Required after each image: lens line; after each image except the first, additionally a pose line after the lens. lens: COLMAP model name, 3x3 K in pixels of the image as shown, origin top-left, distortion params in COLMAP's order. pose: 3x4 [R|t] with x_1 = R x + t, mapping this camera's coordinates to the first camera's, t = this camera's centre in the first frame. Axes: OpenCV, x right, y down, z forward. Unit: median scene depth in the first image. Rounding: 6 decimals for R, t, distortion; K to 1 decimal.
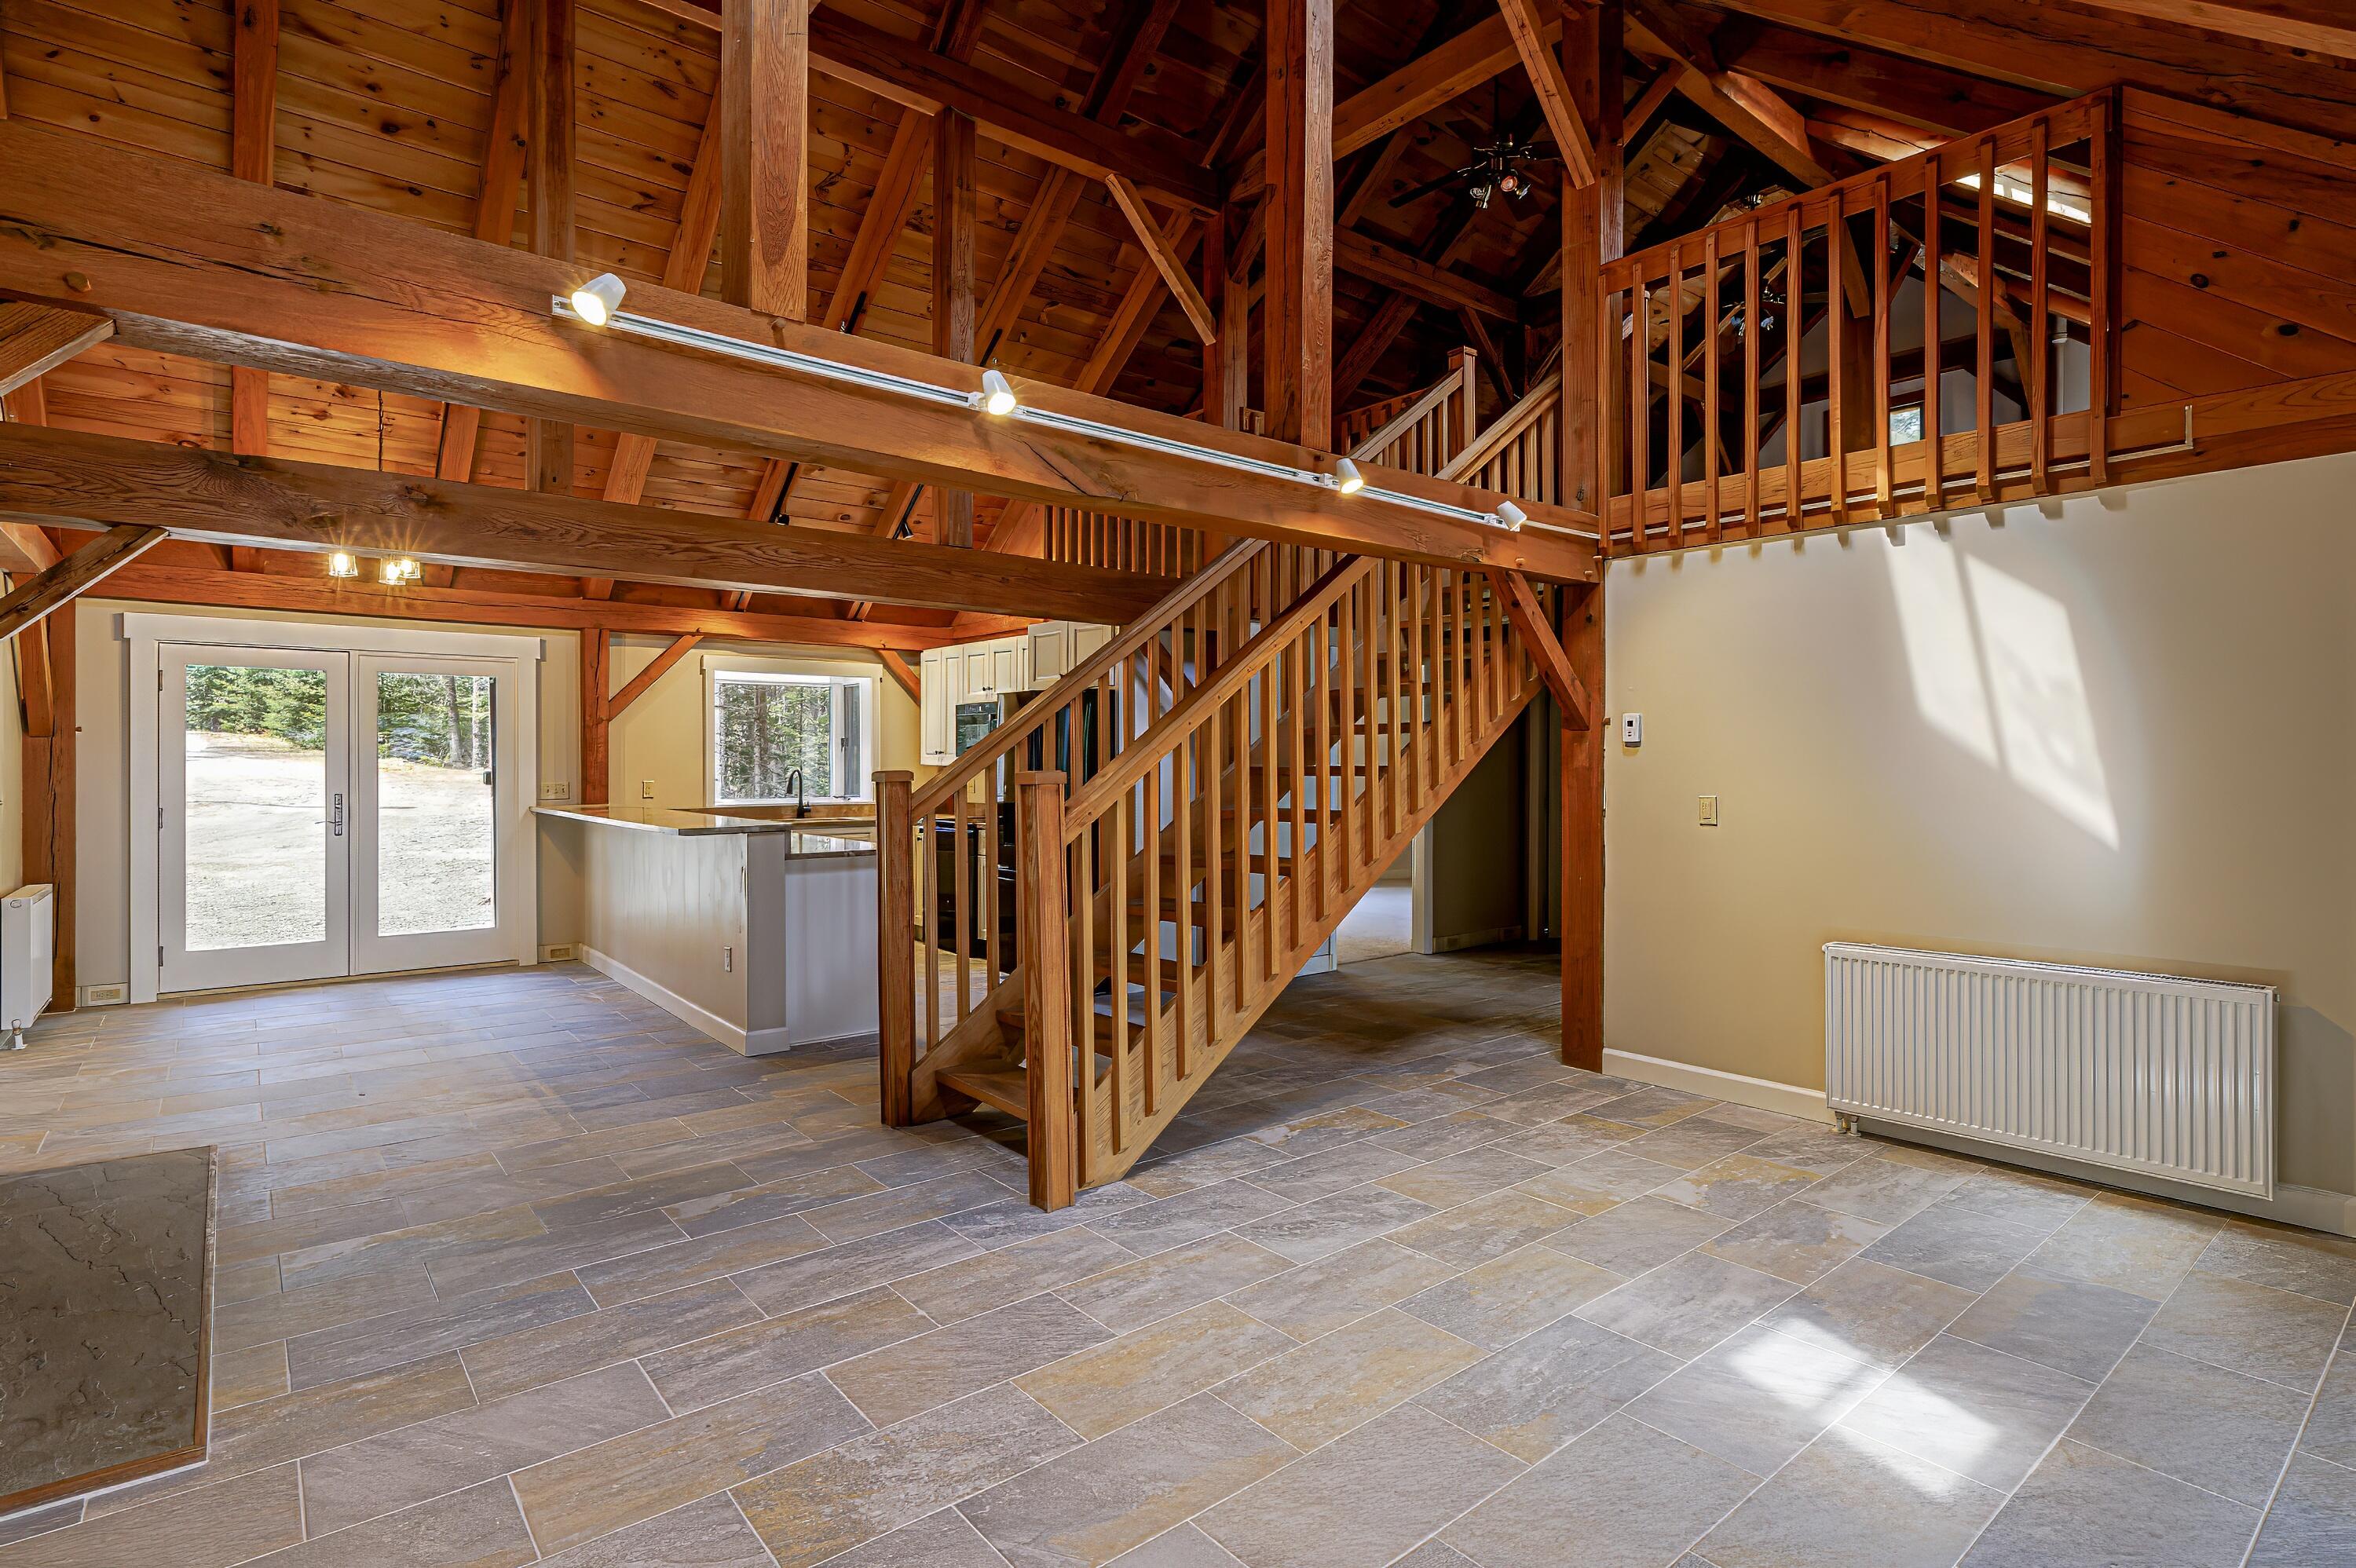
lens RADIAL K [[1165.4, 0, 1172.9], [0, 1165.4, 760.2], [0, 0, 1]] dist [-0.002122, 0.000081]
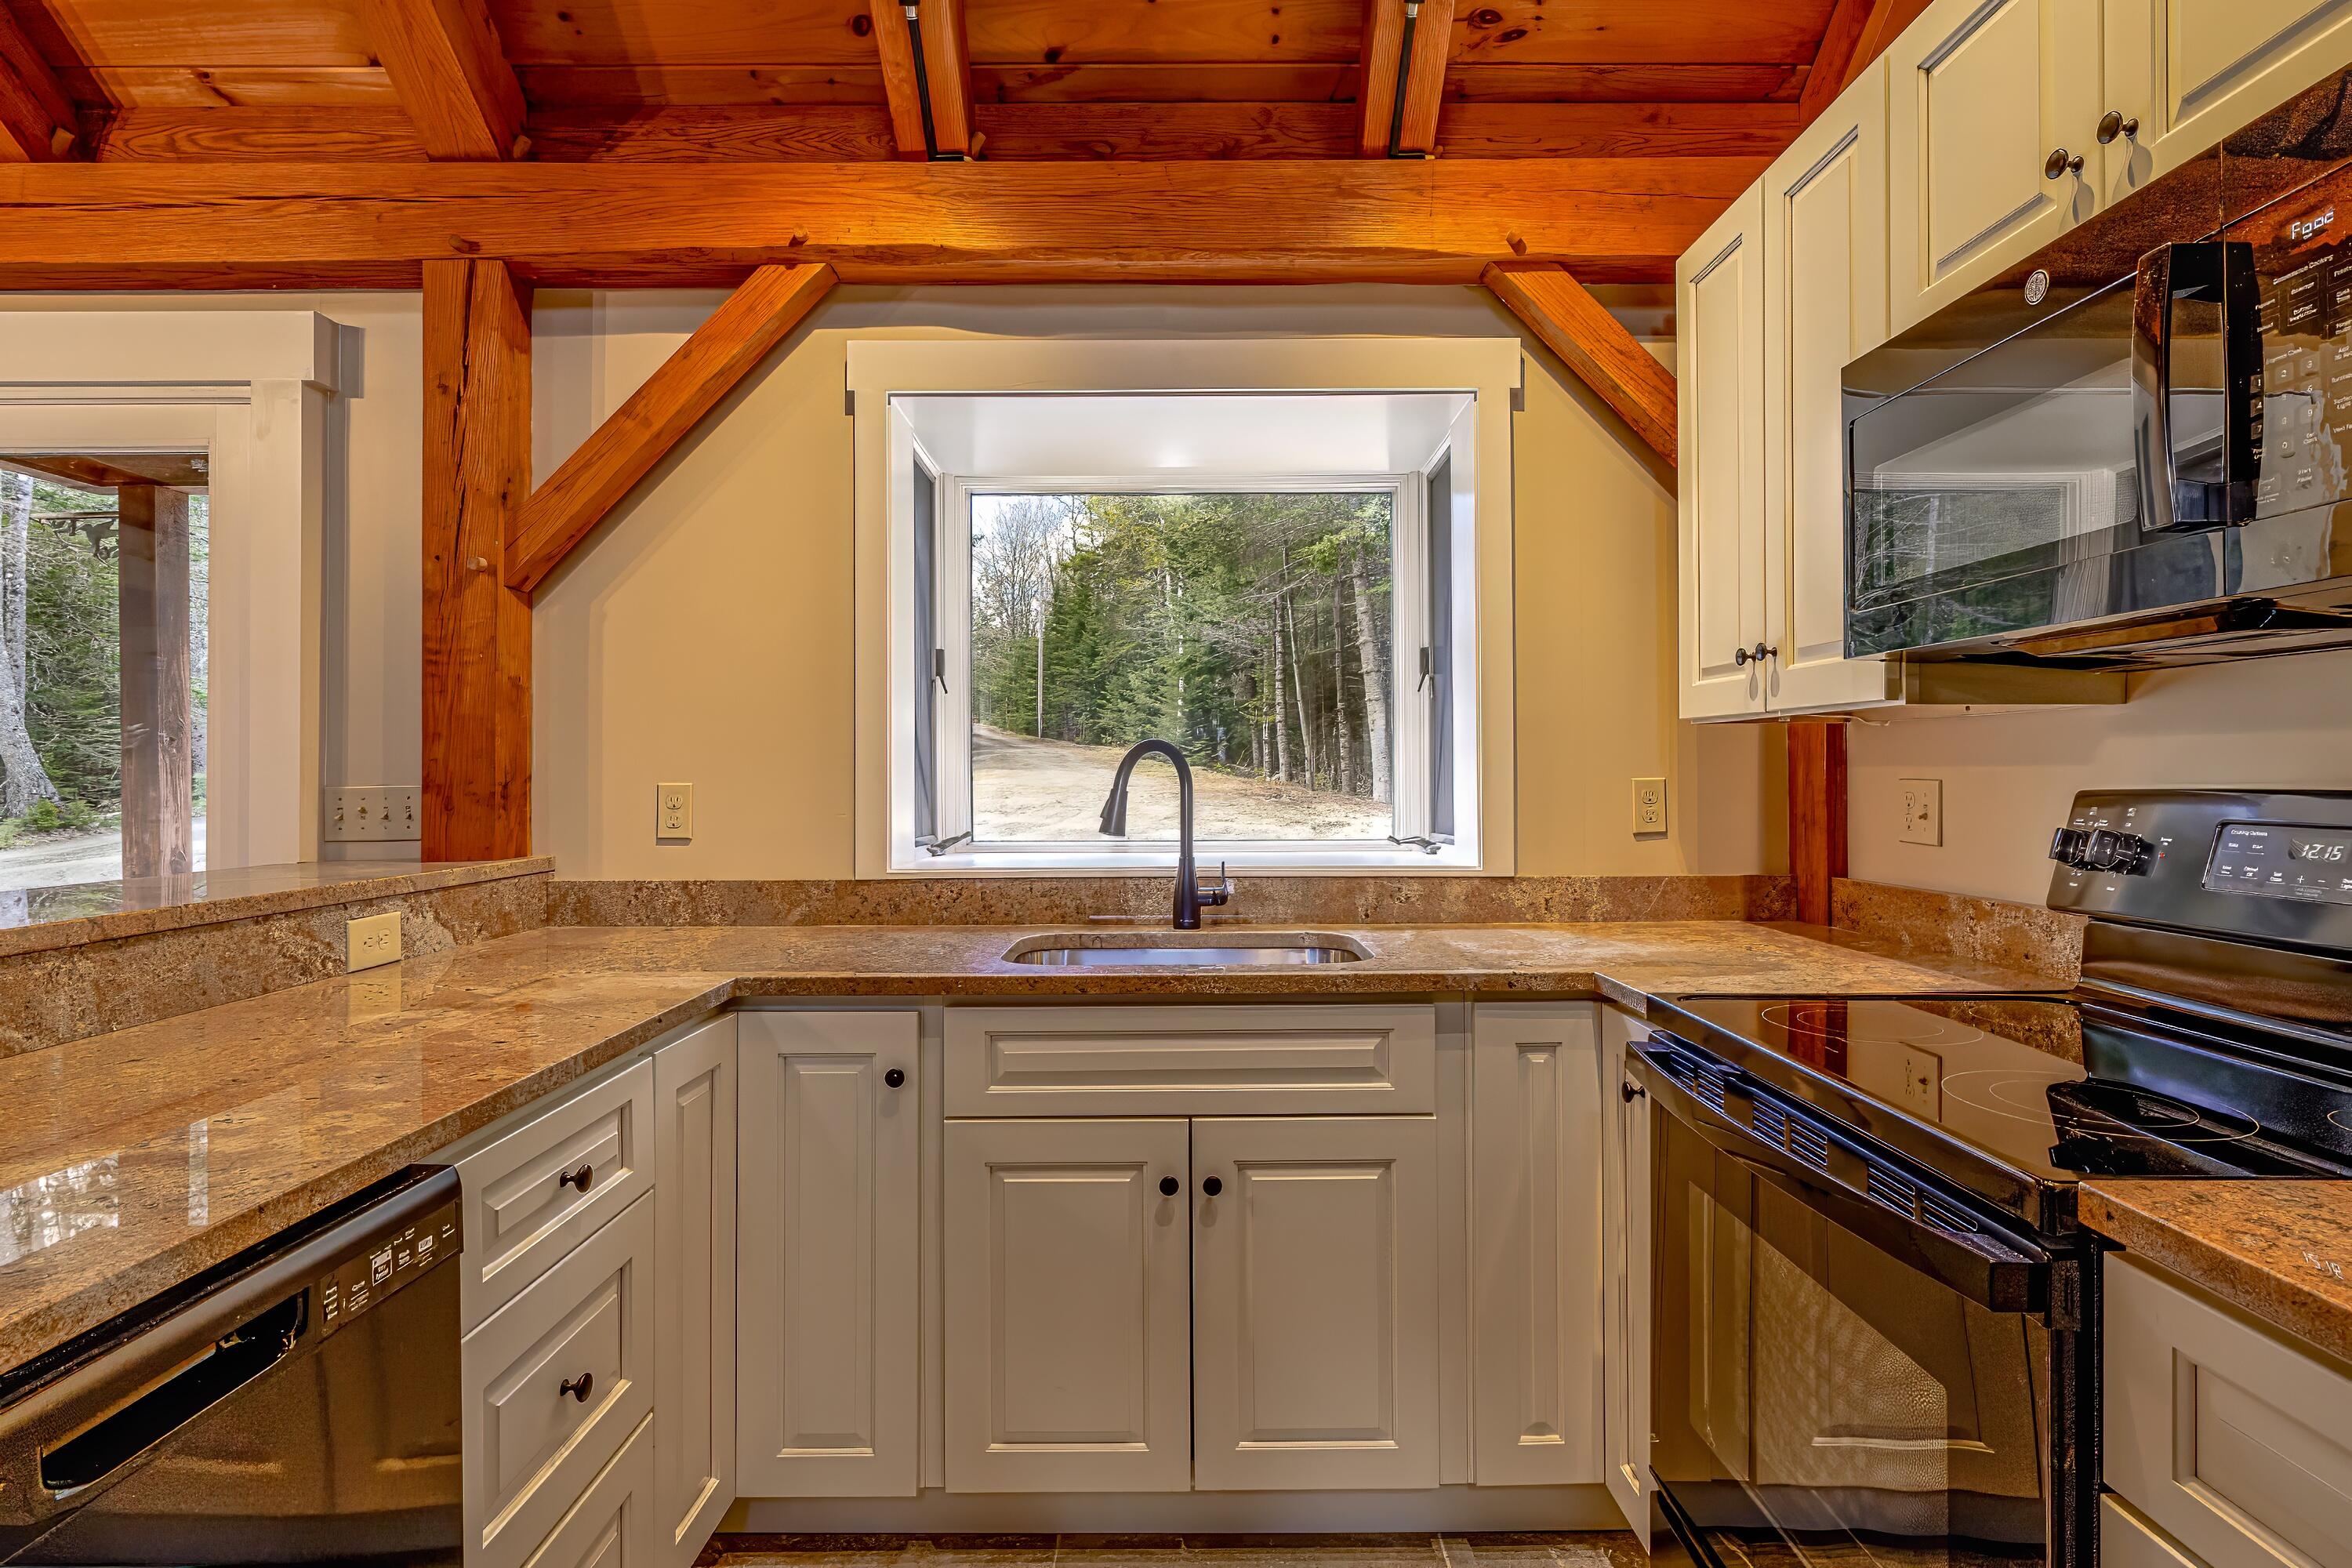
lens RADIAL K [[1202.9, 0, 1182.9], [0, 1202.9, 767.0], [0, 0, 1]] dist [-0.003326, -0.000231]
pose [[0.780393, -0.006659, -0.625254, -0.159304], [0.004608, 0.999977, -0.004898, 0.015694], [0.625273, 0.000941, 0.780406, 0.838595]]
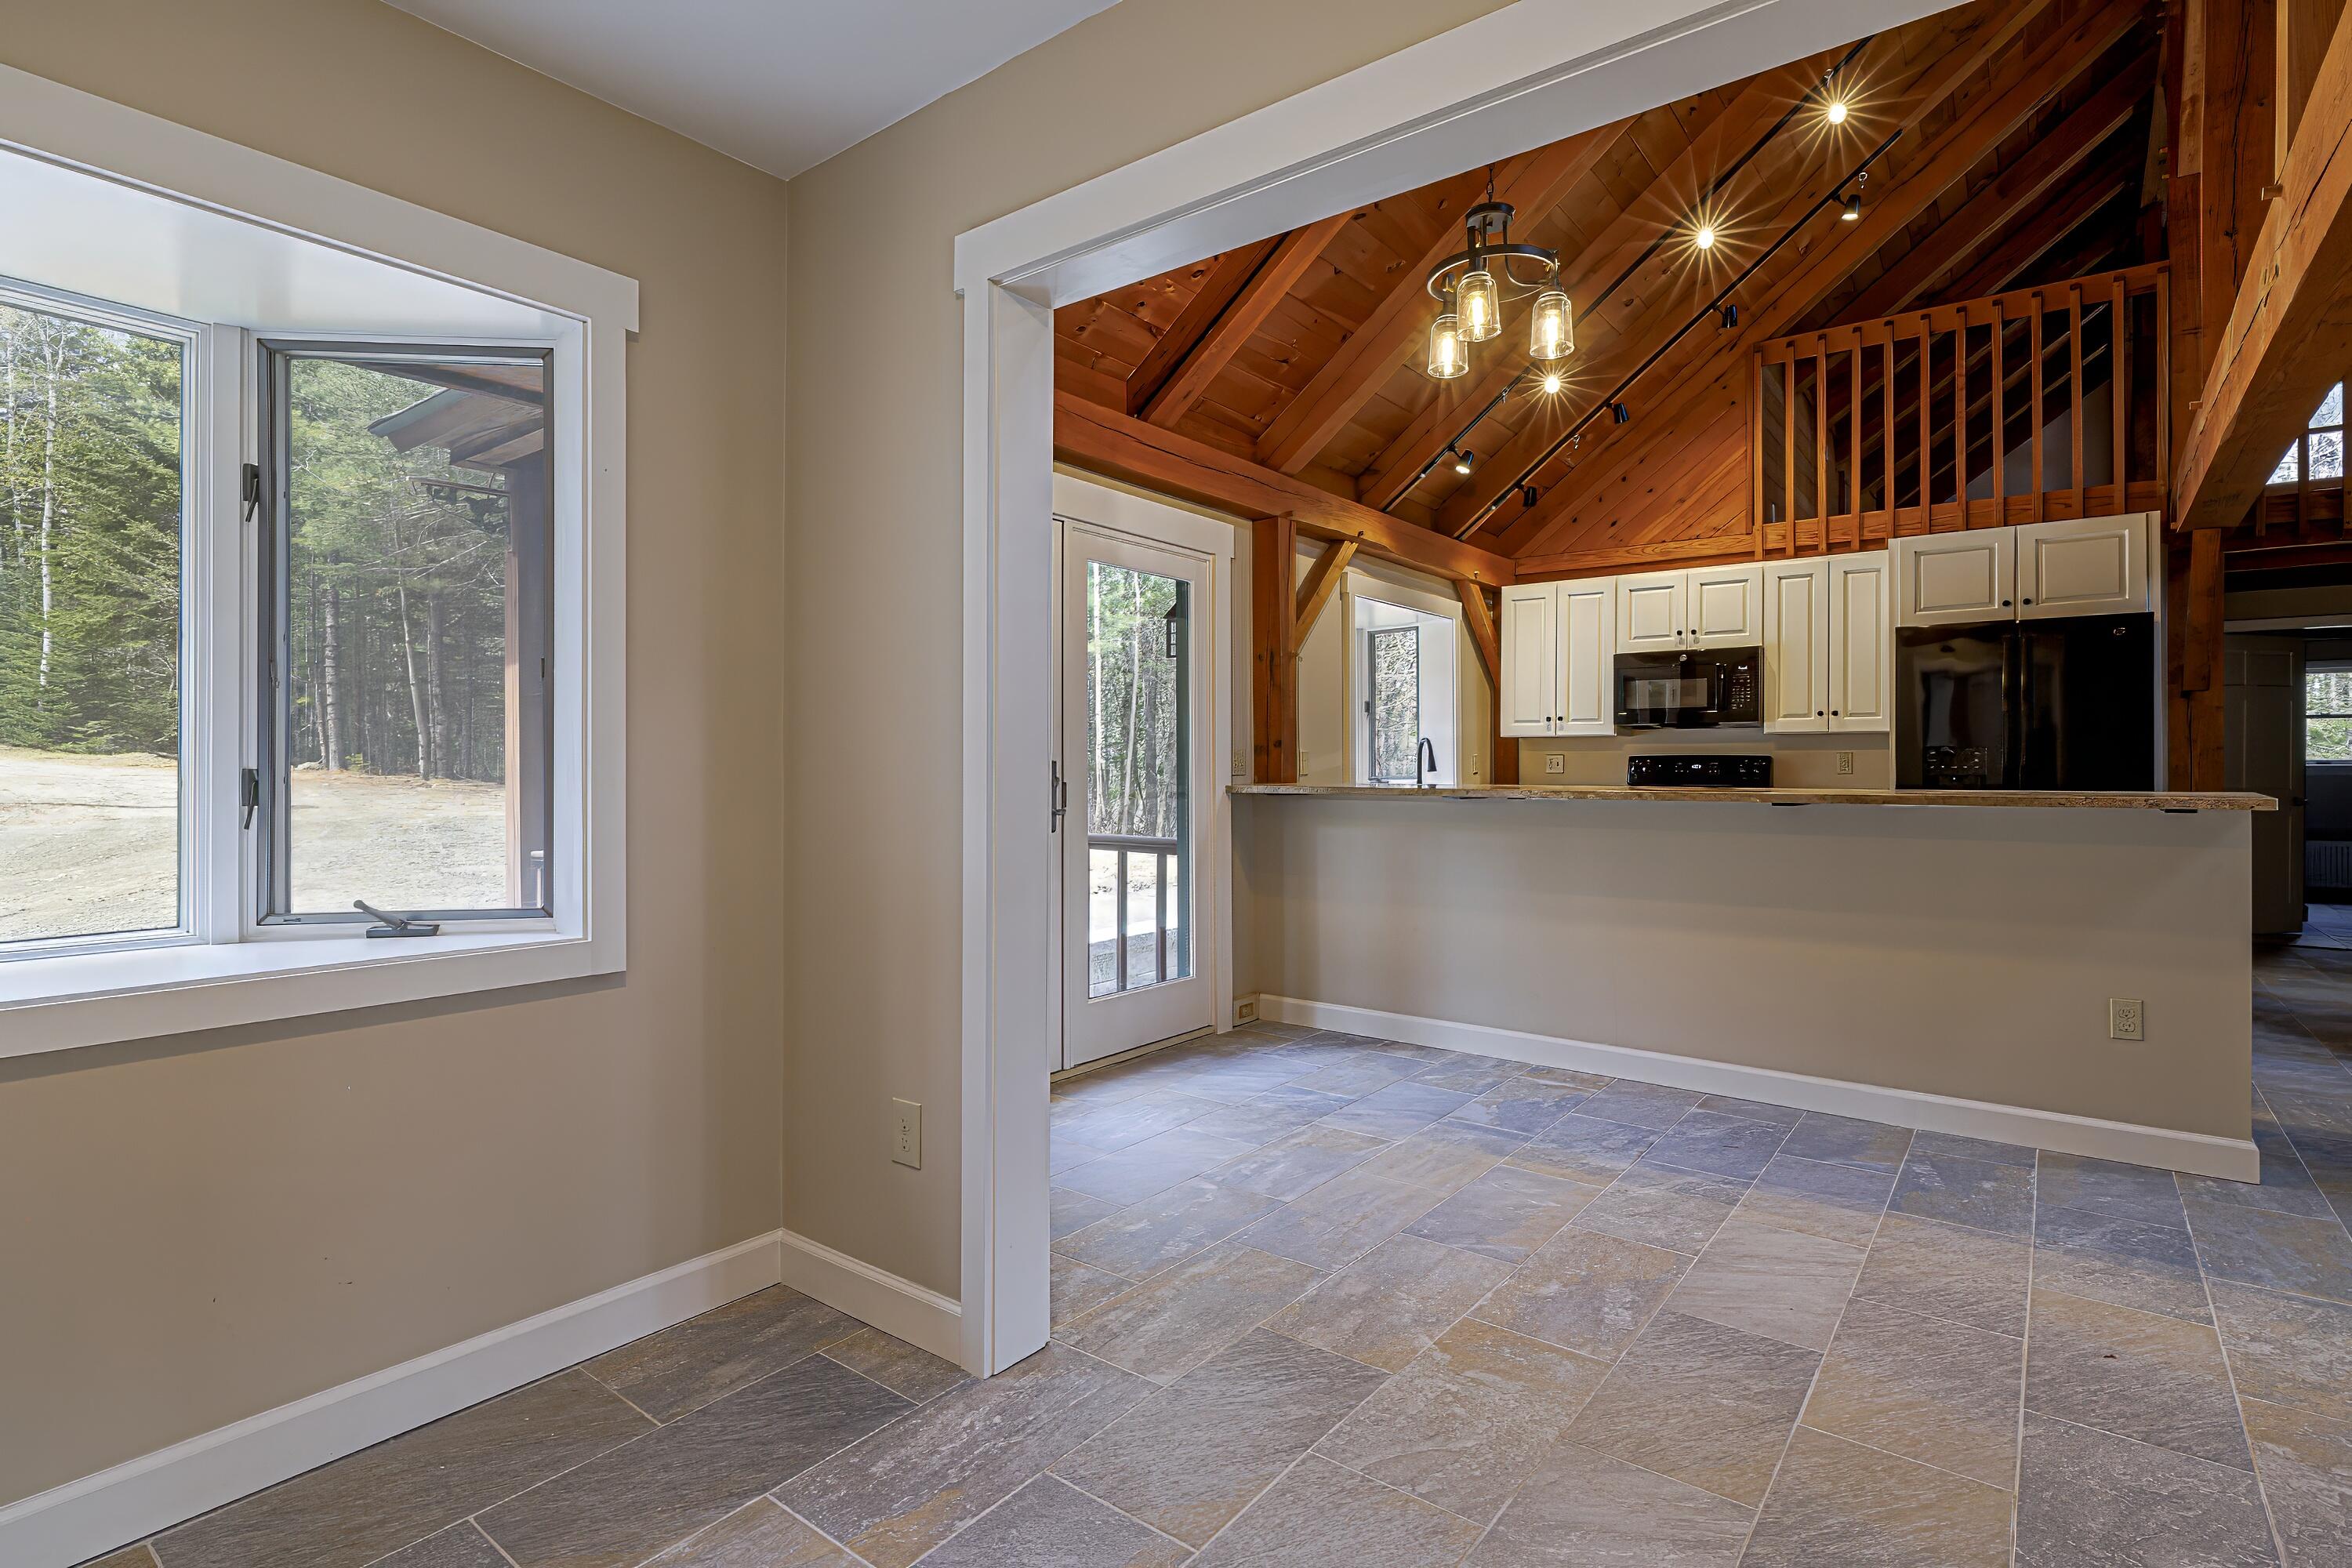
lens RADIAL K [[1128.0, 0, 1187.3], [0, 1128.0, 767.8], [0, 0, 1]] dist [-0.002755, -0.000901]
pose [[0.973860, 0.001312, 0.227145, -0.662635], [-0.001661, 0.999998, 0.001345, 0.027300], [-0.227143, -0.001687, 0.973860, 0.368524]]
